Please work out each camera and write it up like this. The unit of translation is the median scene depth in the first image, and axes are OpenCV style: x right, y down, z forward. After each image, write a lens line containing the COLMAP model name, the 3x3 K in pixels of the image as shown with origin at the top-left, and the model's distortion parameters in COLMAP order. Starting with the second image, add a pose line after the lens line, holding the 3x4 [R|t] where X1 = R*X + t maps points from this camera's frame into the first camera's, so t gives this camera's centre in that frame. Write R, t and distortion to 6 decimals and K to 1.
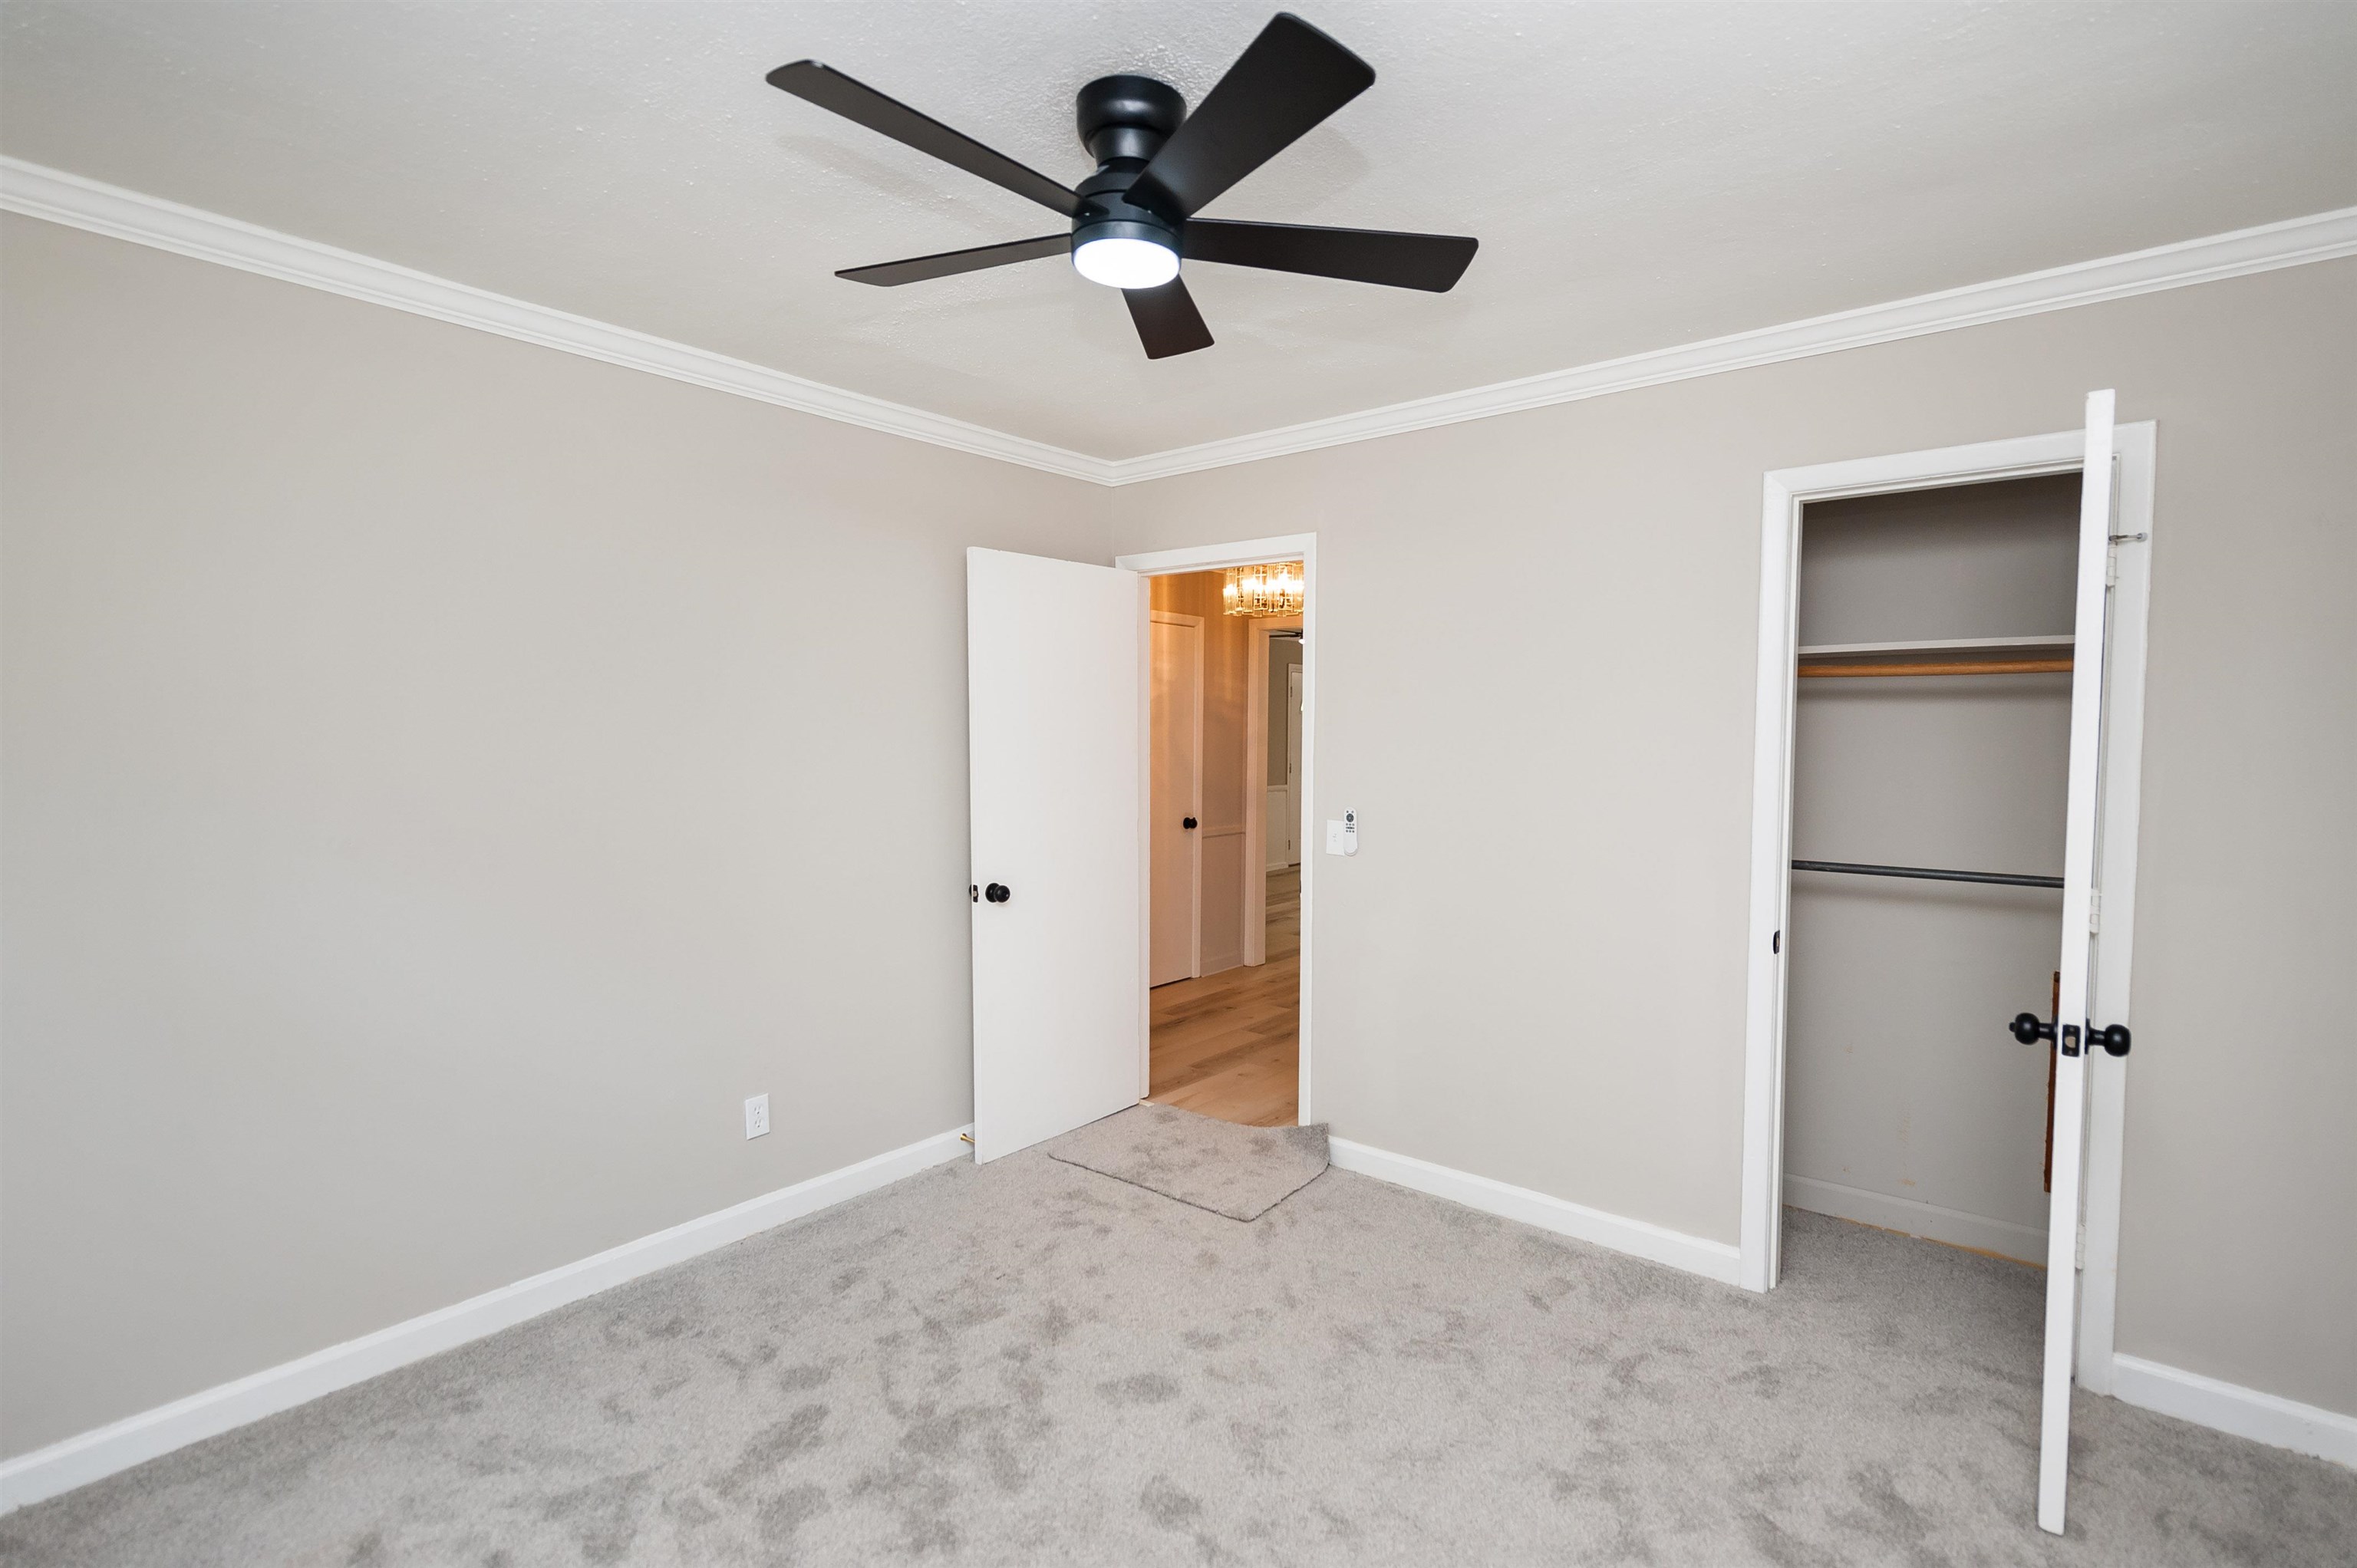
lens RADIAL K [[1099.0, 0, 1187.1], [0, 1099.0, 782.9], [0, 0, 1]] dist [0.001519, -0.000889]
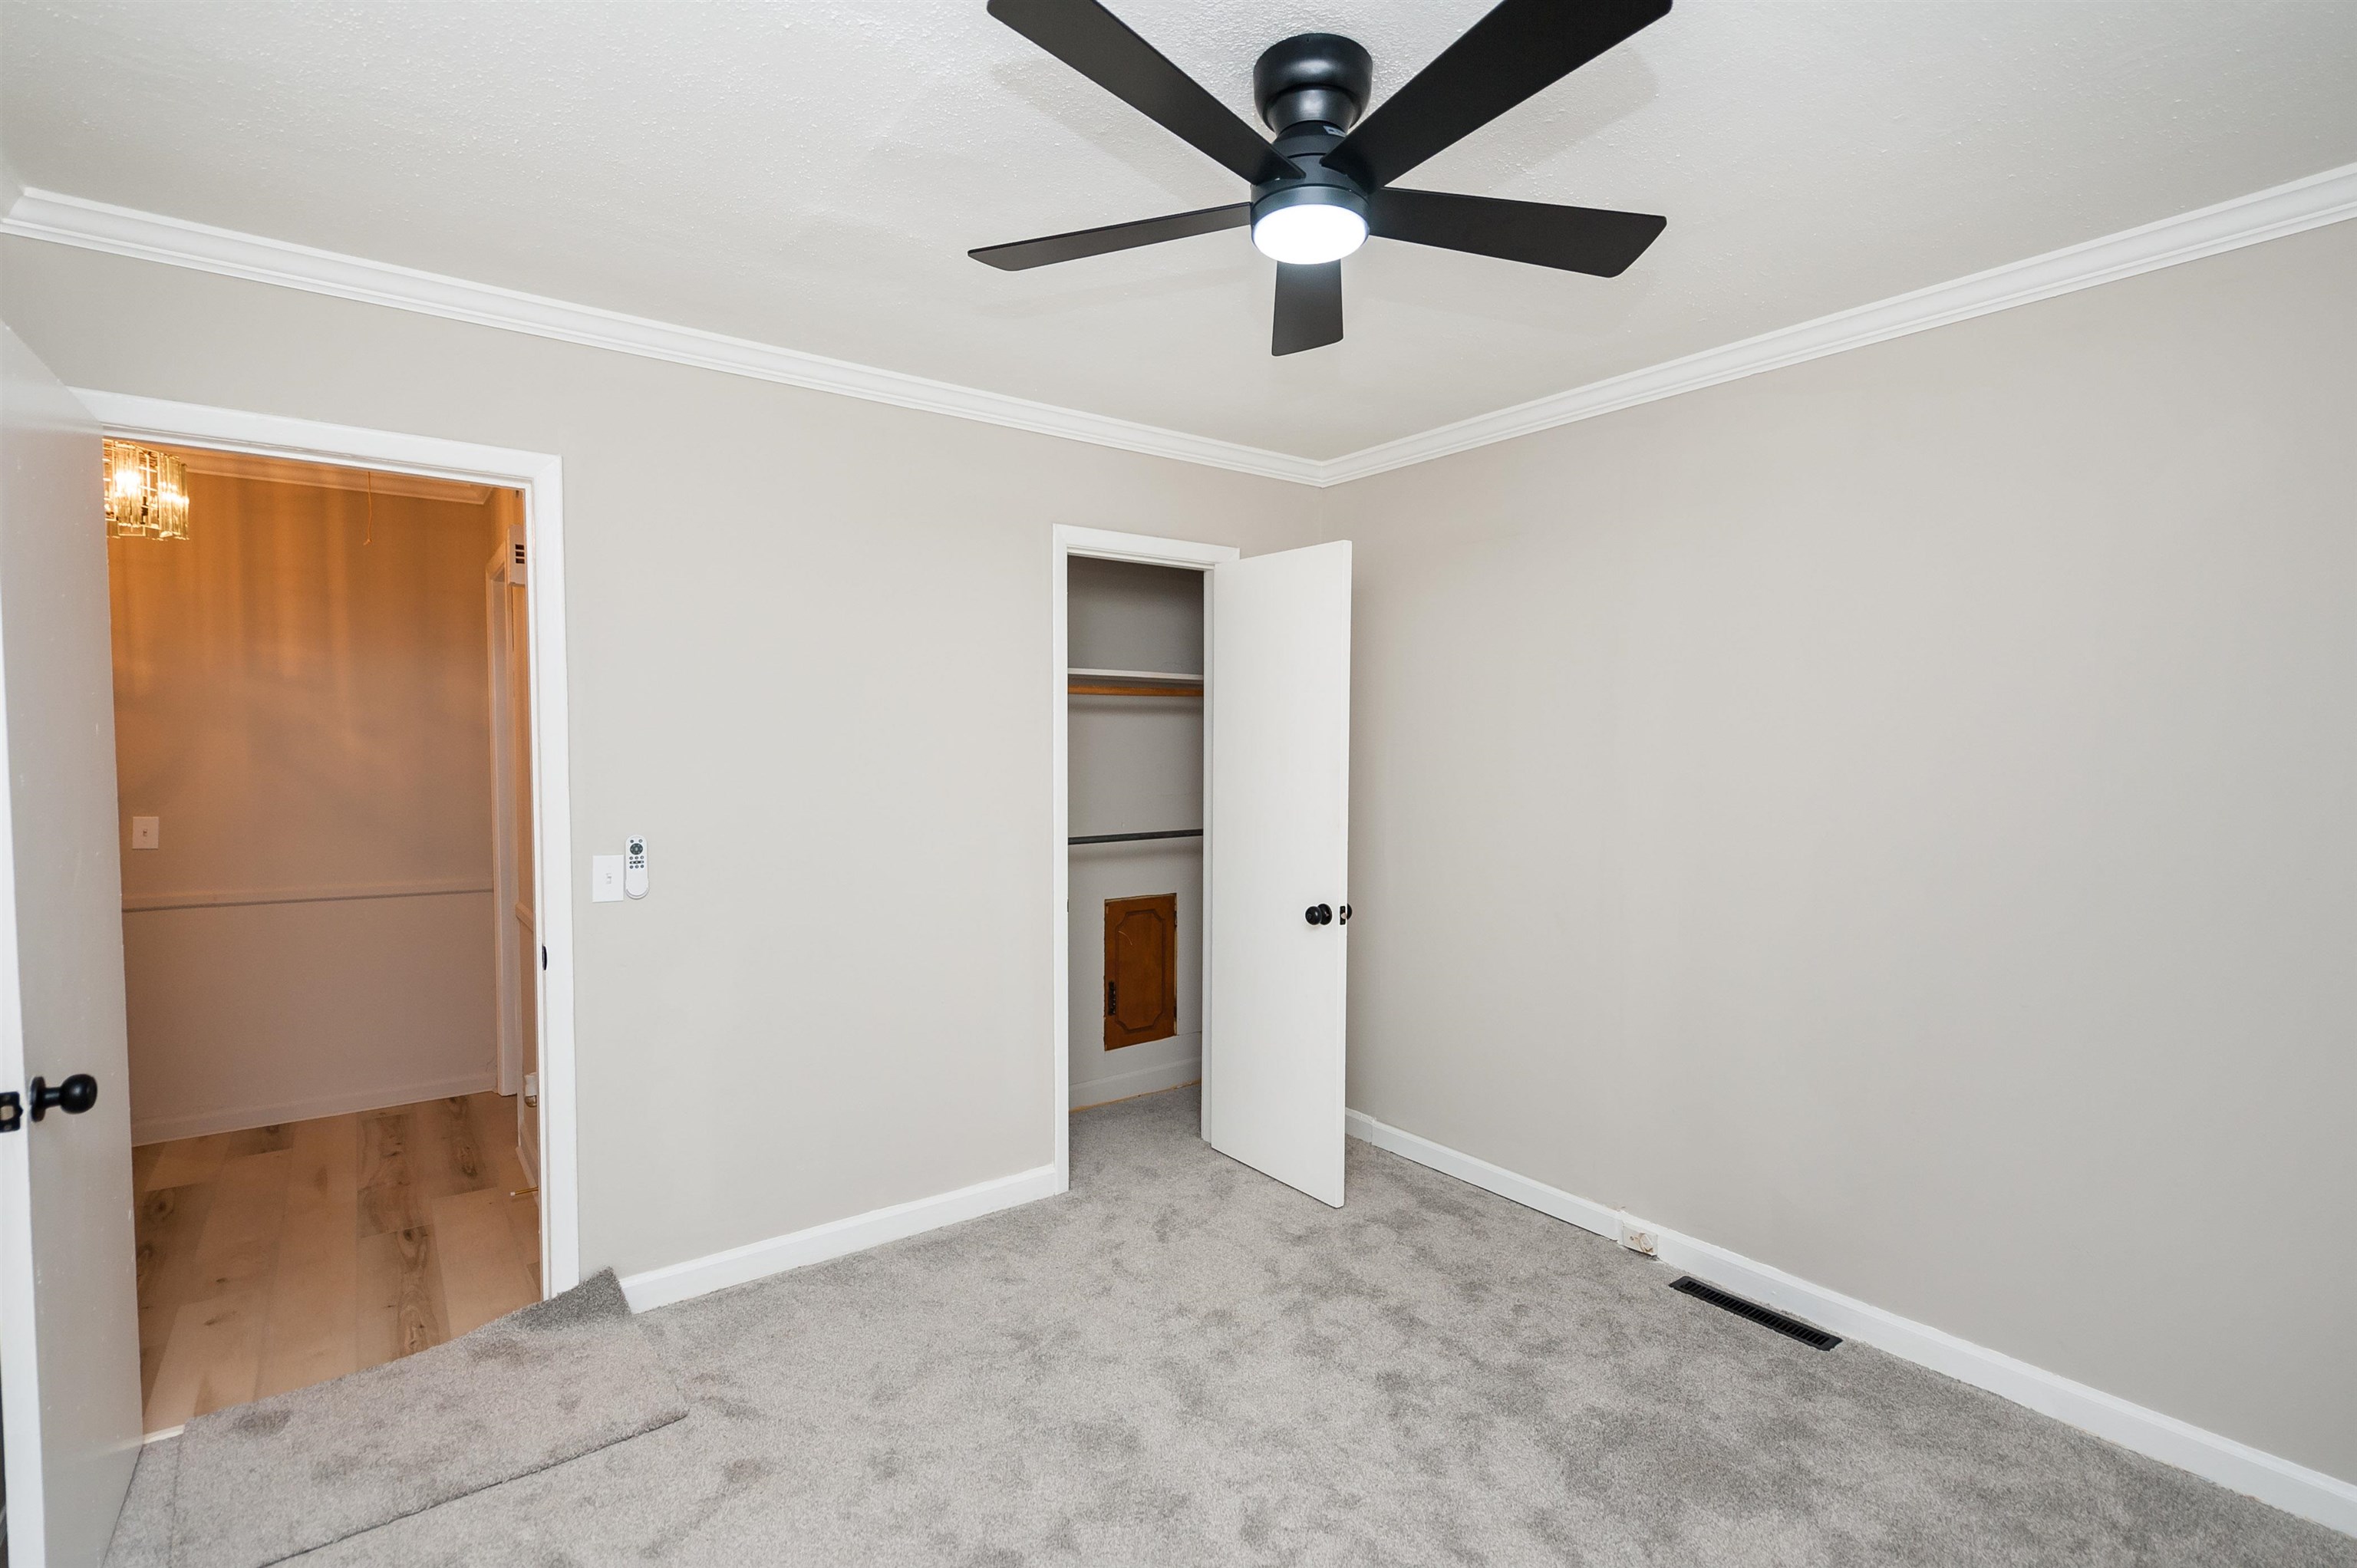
lens RADIAL K [[1099.0, 0, 1187.1], [0, 1099.0, 782.9], [0, 0, 1]] dist [0.001519, -0.000889]
pose [[0.234824, -0.037734, 0.971305, -0.632446], [0.049940, 0.998395, 0.026712, -0.019179], [-0.970754, 0.042234, 0.236332, 0.565751]]
